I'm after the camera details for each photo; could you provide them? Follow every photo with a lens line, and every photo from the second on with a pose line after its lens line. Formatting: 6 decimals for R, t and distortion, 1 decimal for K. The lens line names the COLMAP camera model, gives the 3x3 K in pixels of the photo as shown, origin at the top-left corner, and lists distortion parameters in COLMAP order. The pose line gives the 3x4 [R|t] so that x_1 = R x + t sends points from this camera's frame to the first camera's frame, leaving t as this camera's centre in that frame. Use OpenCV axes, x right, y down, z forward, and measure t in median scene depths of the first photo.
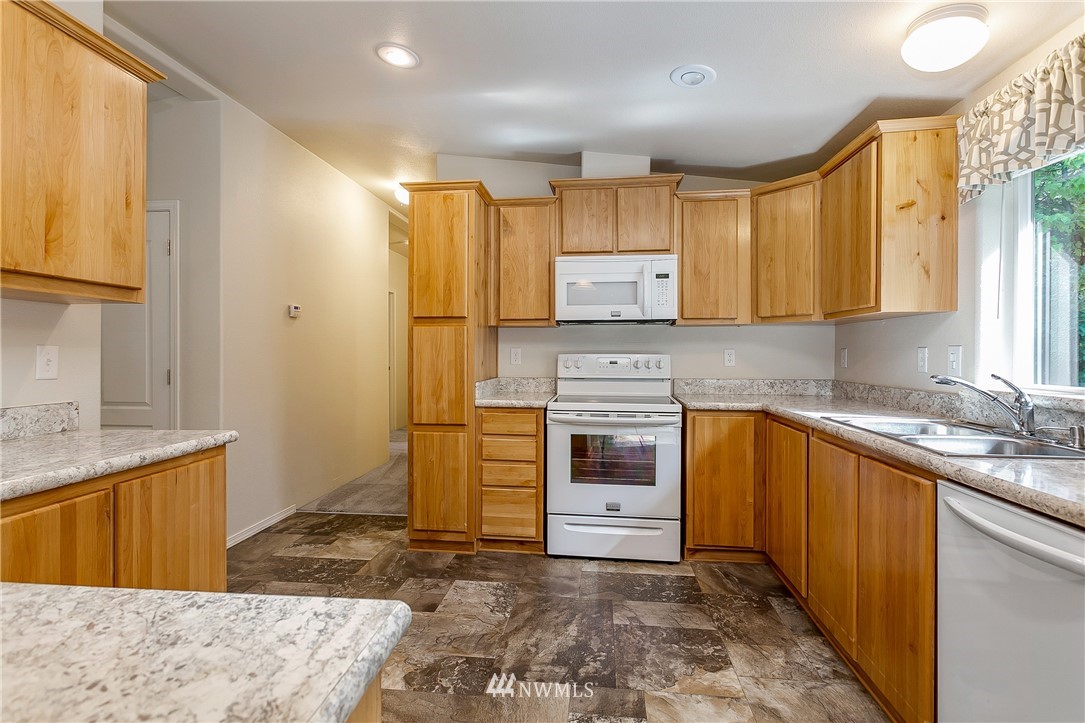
lens RADIAL K [[528.0, 0, 542.3], [0, 528.0, 357.7], [0, 0, 1]] dist [0.000098, 0.001212]
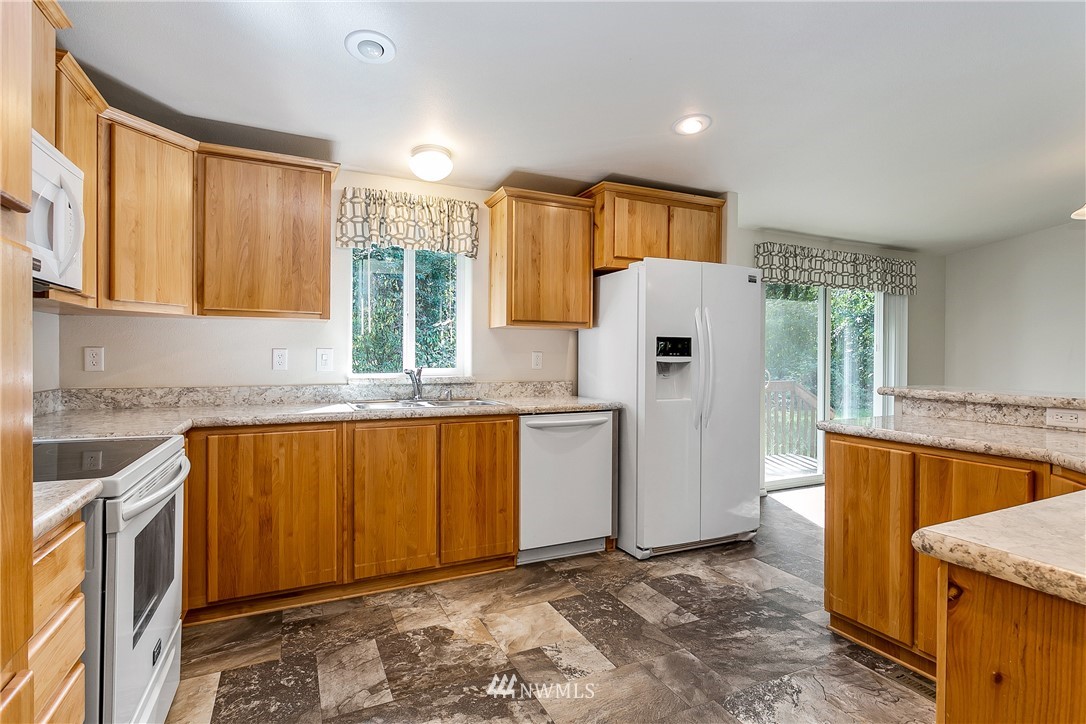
lens RADIAL K [[528.5, 0, 534.9], [0, 528.5, 367.7], [0, 0, 1]] dist [0.000098, 0.001212]
pose [[-0.514567, -0.022587, 0.857153, -0.501844], [0.003051, 0.999598, 0.028172, -0.007821], [-0.857445, 0.017111, -0.514292, 0.964864]]
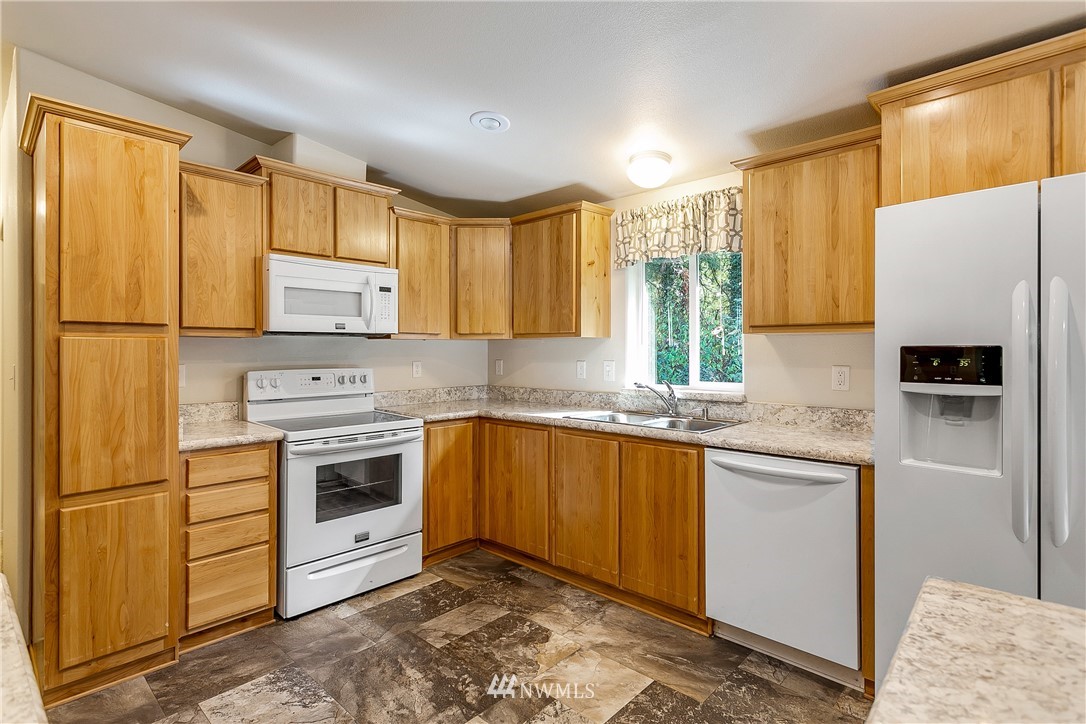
lens RADIAL K [[528.5, 0, 542.0], [0, 528.5, 353.5], [0, 0, 1]] dist [0.000098, 0.001212]
pose [[0.595008, -0.007036, 0.803689, -0.427781], [0.011434, 0.999935, 0.000289, -0.035516], [-0.803639, 0.009017, 0.595049, 0.200044]]
